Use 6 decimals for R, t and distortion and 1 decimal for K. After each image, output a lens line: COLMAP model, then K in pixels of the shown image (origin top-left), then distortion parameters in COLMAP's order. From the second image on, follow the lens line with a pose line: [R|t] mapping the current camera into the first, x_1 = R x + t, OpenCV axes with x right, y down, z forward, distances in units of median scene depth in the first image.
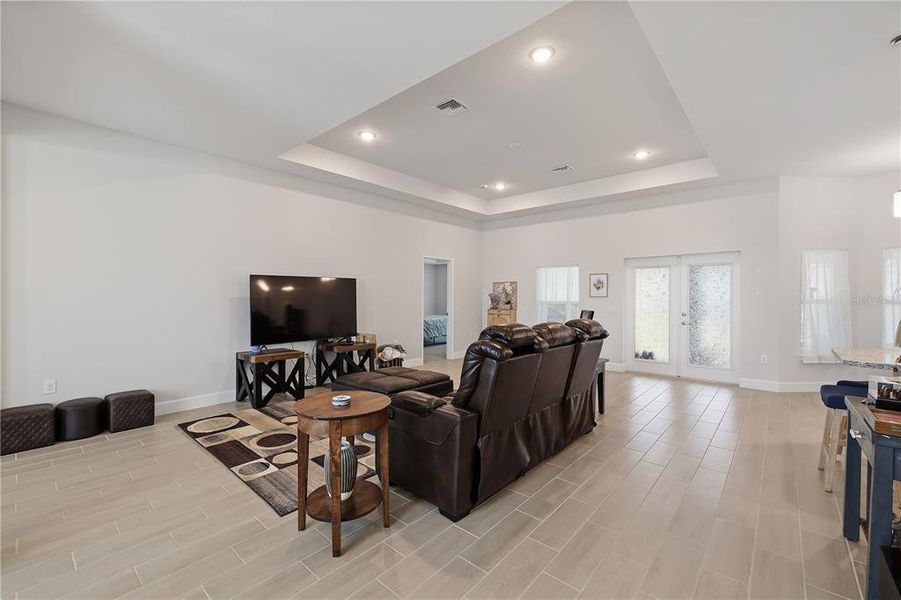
lens RADIAL K [[378.0, 0, 445.8], [0, 378.0, 299.9], [0, 0, 1]] dist [-0.000875, -0.000278]
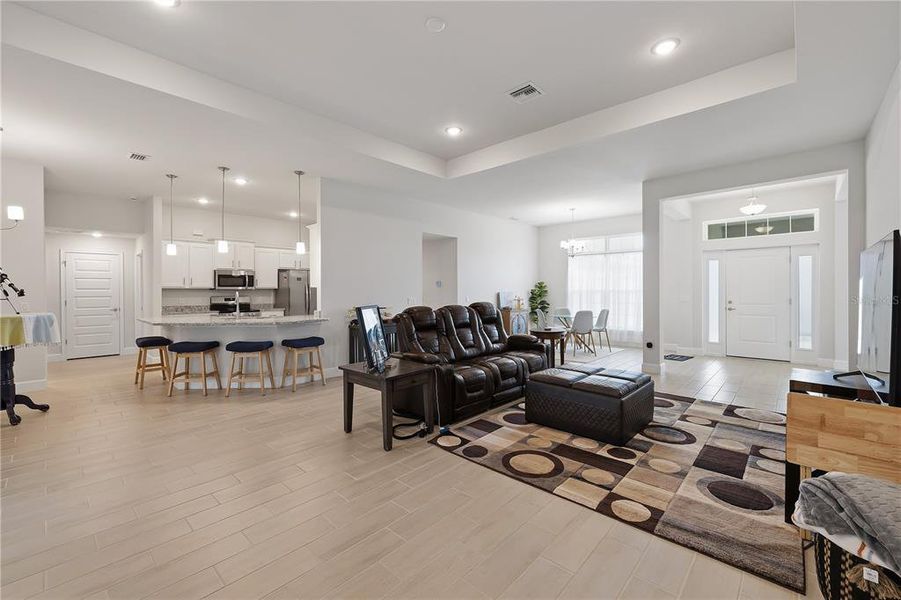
lens RADIAL K [[378.0, 0, 447.2], [0, 378.0, 291.8], [0, 0, 1]] dist [-0.000875, -0.000278]
pose [[-0.999611, 0.005095, 0.027426, 0.138502], [0.005444, 0.999905, 0.012637, -0.011936], [-0.027359, 0.012781, -0.999544, 1.467629]]
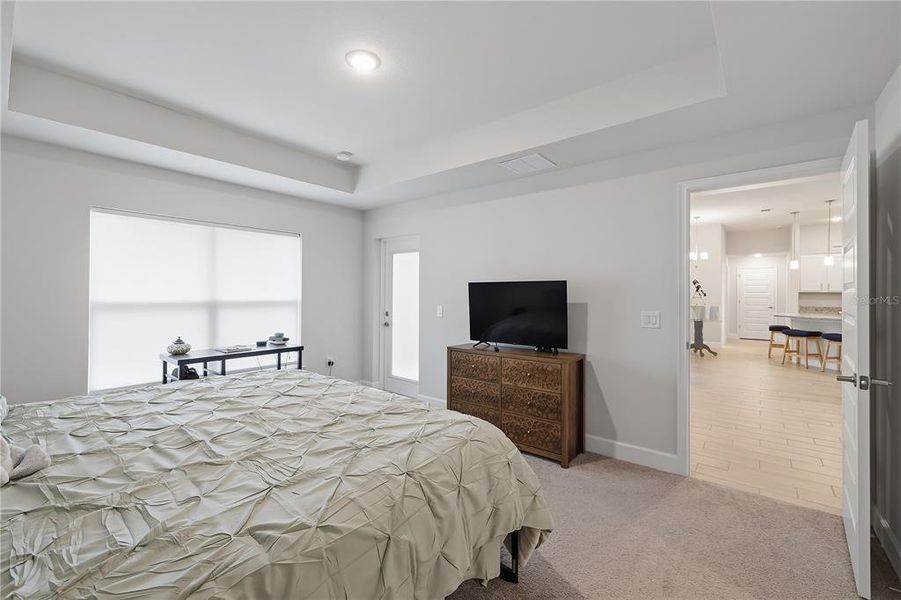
lens RADIAL K [[378.0, 0, 451.8], [0, 378.0, 293.9], [0, 0, 1]] dist [-0.000875, -0.000278]
pose [[-0.043659, 0.001240, 0.999046, -0.481350], [0.004451, 0.999990, -0.001047, -0.011173], [-0.999037, 0.004401, -0.043664, 1.838981]]
